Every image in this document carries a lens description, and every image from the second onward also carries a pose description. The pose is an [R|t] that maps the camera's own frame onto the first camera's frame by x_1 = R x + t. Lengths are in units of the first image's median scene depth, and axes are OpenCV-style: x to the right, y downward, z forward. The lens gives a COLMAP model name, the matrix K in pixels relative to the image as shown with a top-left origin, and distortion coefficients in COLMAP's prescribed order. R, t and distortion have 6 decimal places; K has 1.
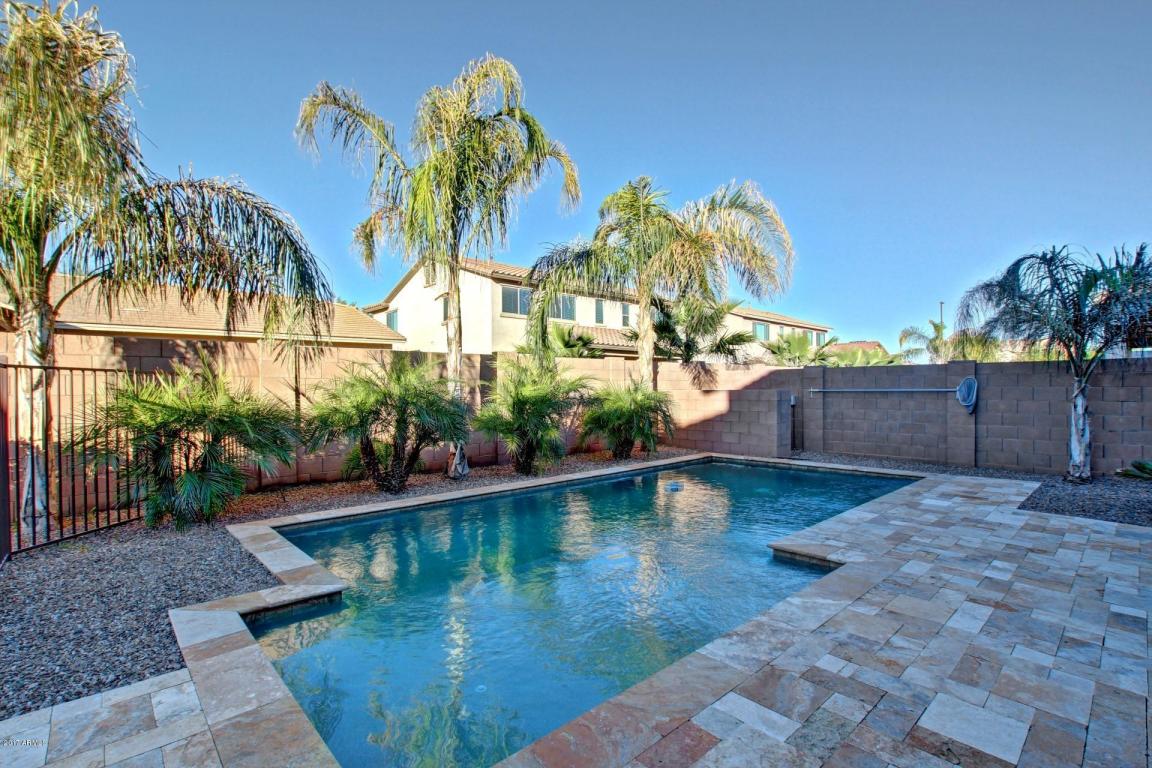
lens RADIAL K [[533.9, 0, 575.8], [0, 533.9, 392.9], [0, 0, 1]] dist [-0.028274, 0.001571]
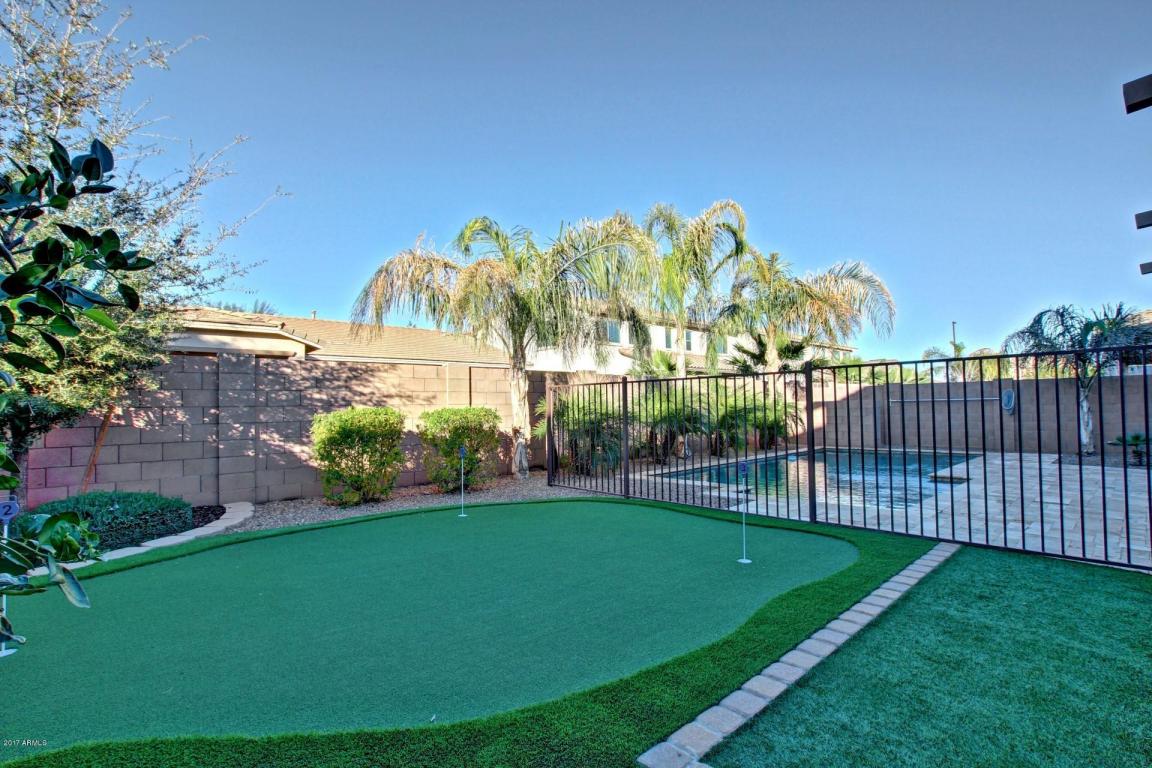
lens RADIAL K [[533.9, 0, 575.8], [0, 533.9, 392.9], [0, 0, 1]] dist [-0.028274, 0.001571]
pose [[0.999968, -0.007398, -0.002966, -0.535024], [0.007283, 0.999282, -0.037189, 0.030390], [0.003239, 0.037167, 0.999304, -0.546685]]
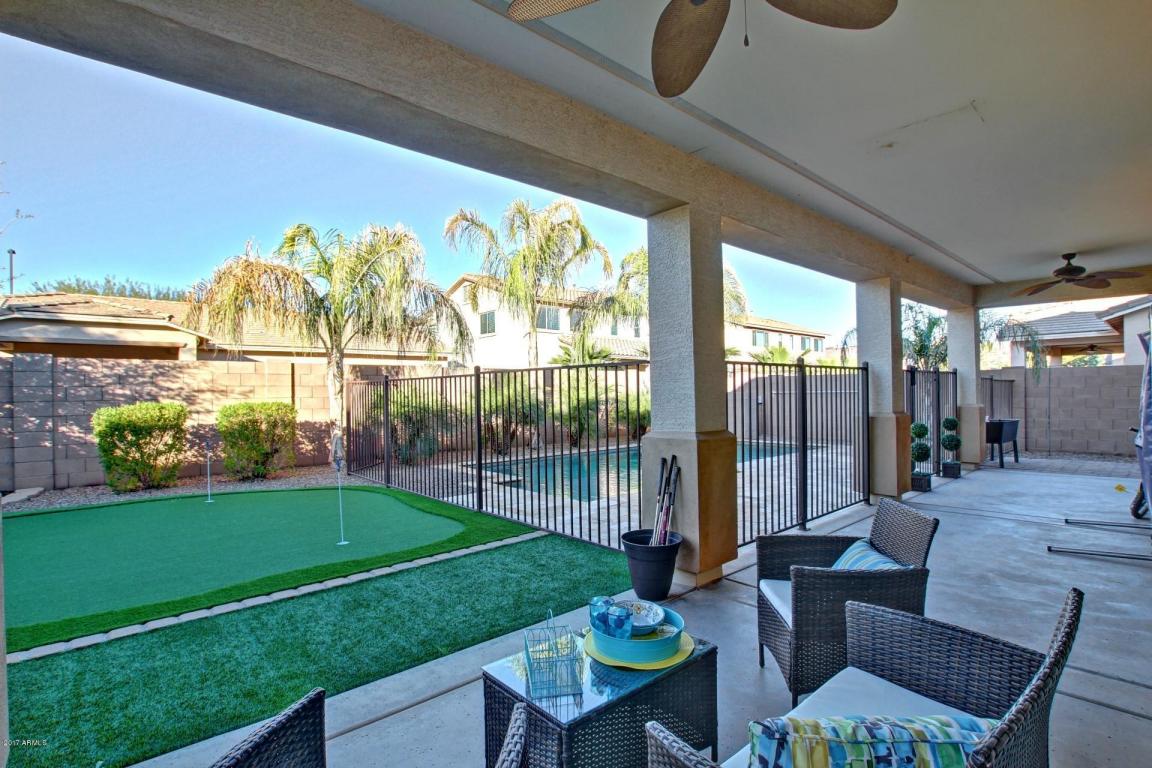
lens RADIAL K [[547.2, 0, 571.9], [0, 547.2, 394.1], [0, 0, 1]] dist [-0.015335, 0.000435]
pose [[0.999817, -0.001898, -0.019047, -0.081447], [0.001817, 0.999989, -0.004282, 0.007717], [0.019055, 0.004247, 0.999809, -0.645037]]
